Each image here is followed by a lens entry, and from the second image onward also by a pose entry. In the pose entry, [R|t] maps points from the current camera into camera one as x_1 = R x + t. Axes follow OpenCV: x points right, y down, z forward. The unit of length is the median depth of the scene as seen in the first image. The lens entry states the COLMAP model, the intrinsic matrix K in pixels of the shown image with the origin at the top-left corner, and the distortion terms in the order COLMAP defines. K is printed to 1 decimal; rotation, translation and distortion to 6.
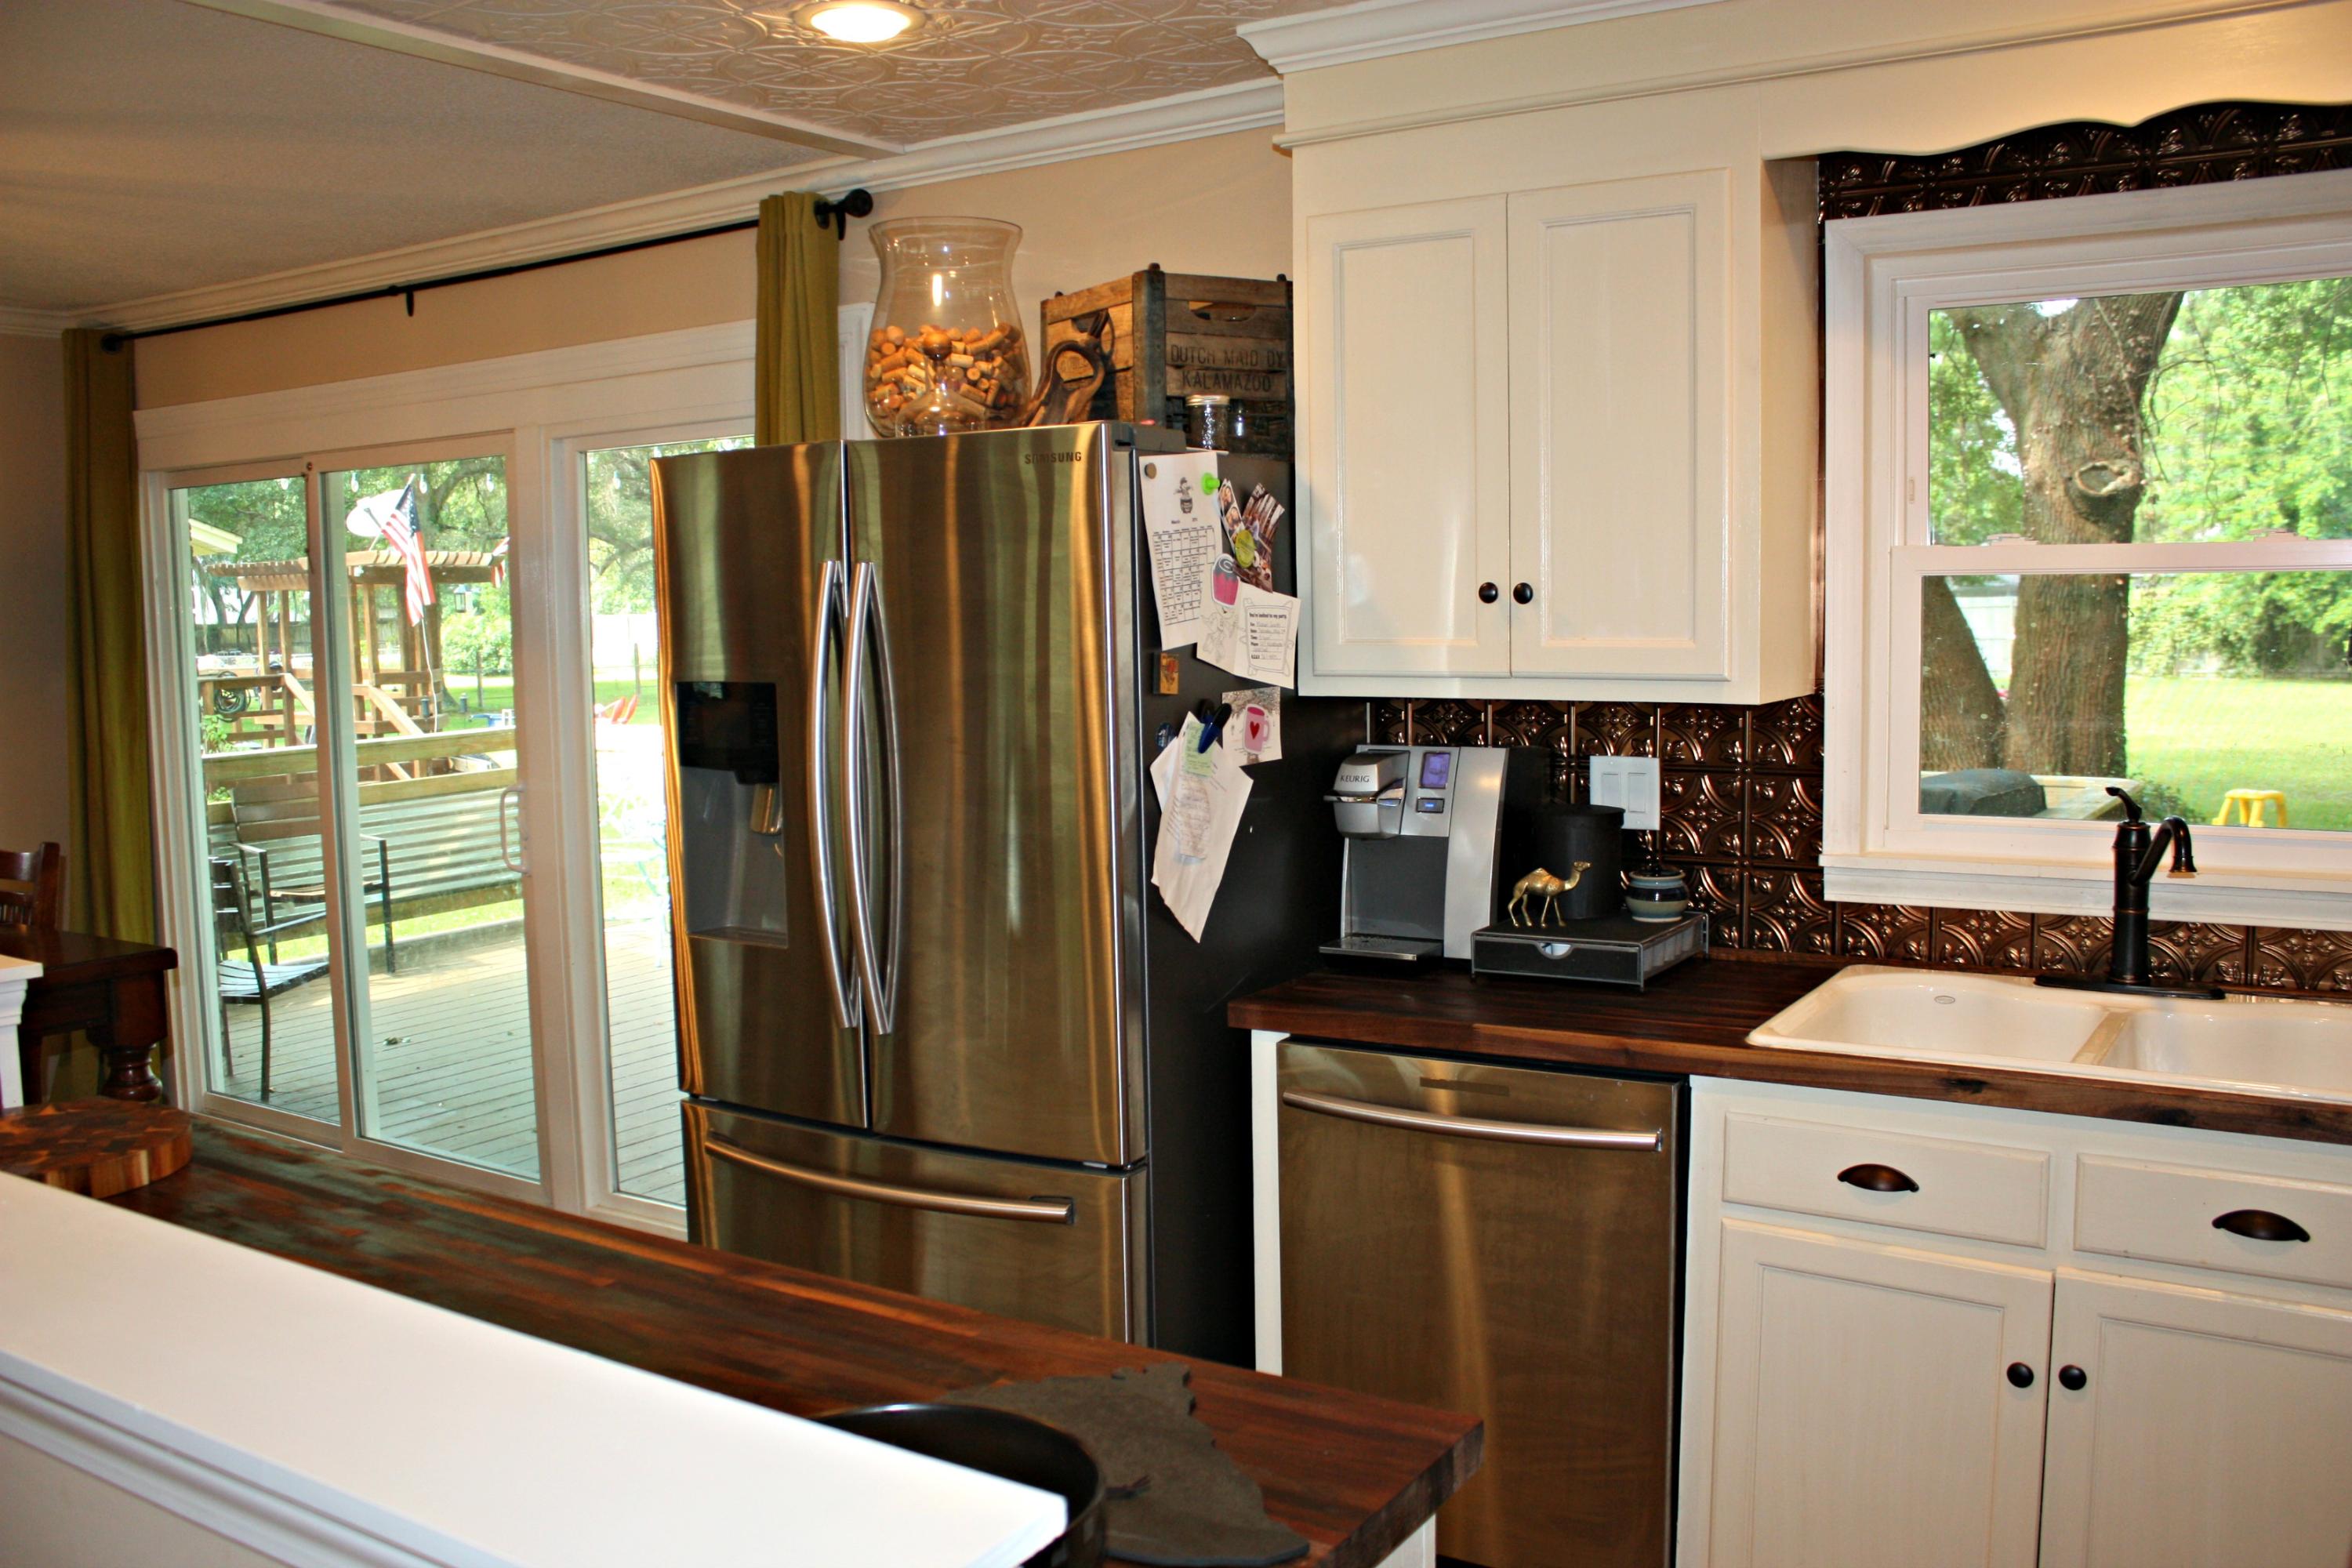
lens RADIAL K [[1984.9, 0, 1165.0], [0, 1984.9, 779.0], [0, 0, 1]] dist [-0.163231, 0.148012]
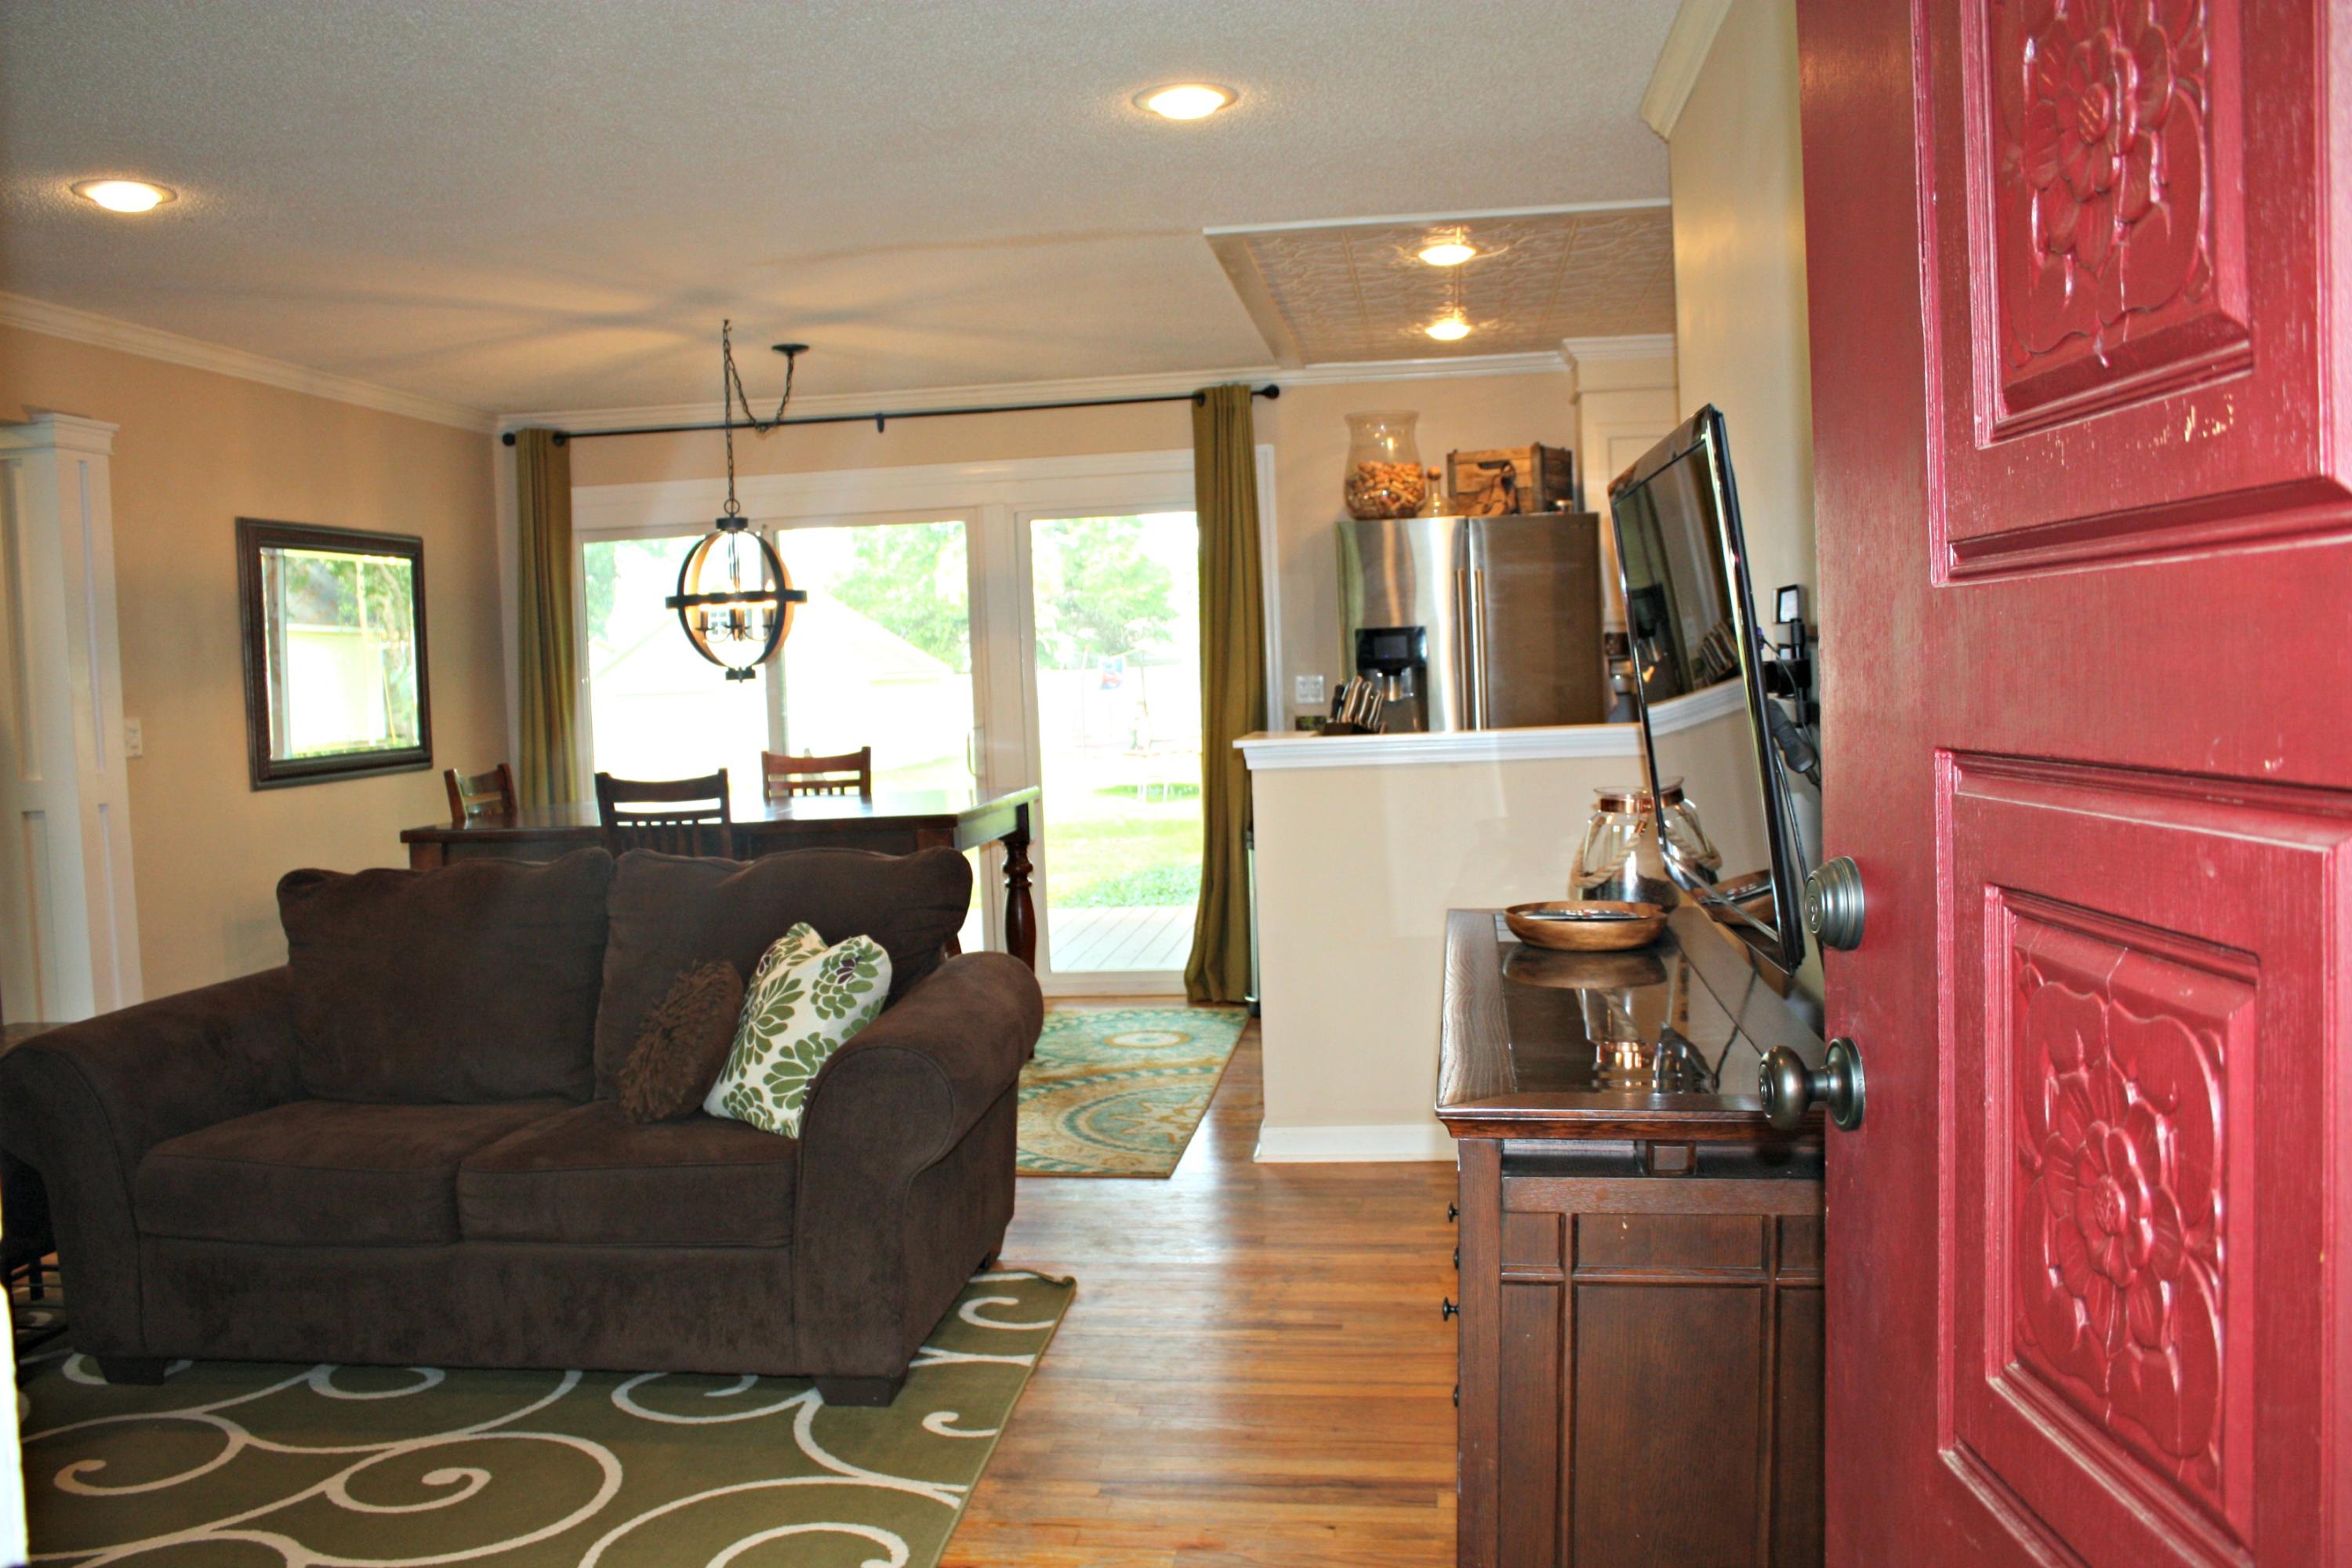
lens RADIAL K [[1984.9, 0, 1170.2], [0, 1984.9, 769.4], [0, 0, 1]] dist [-0.163231, 0.148012]
pose [[0.910842, -0.035818, 0.411199, -1.358440], [0.058842, 0.997320, -0.043468, 0.190248], [-0.408540, 0.063789, 0.910509, -0.880224]]
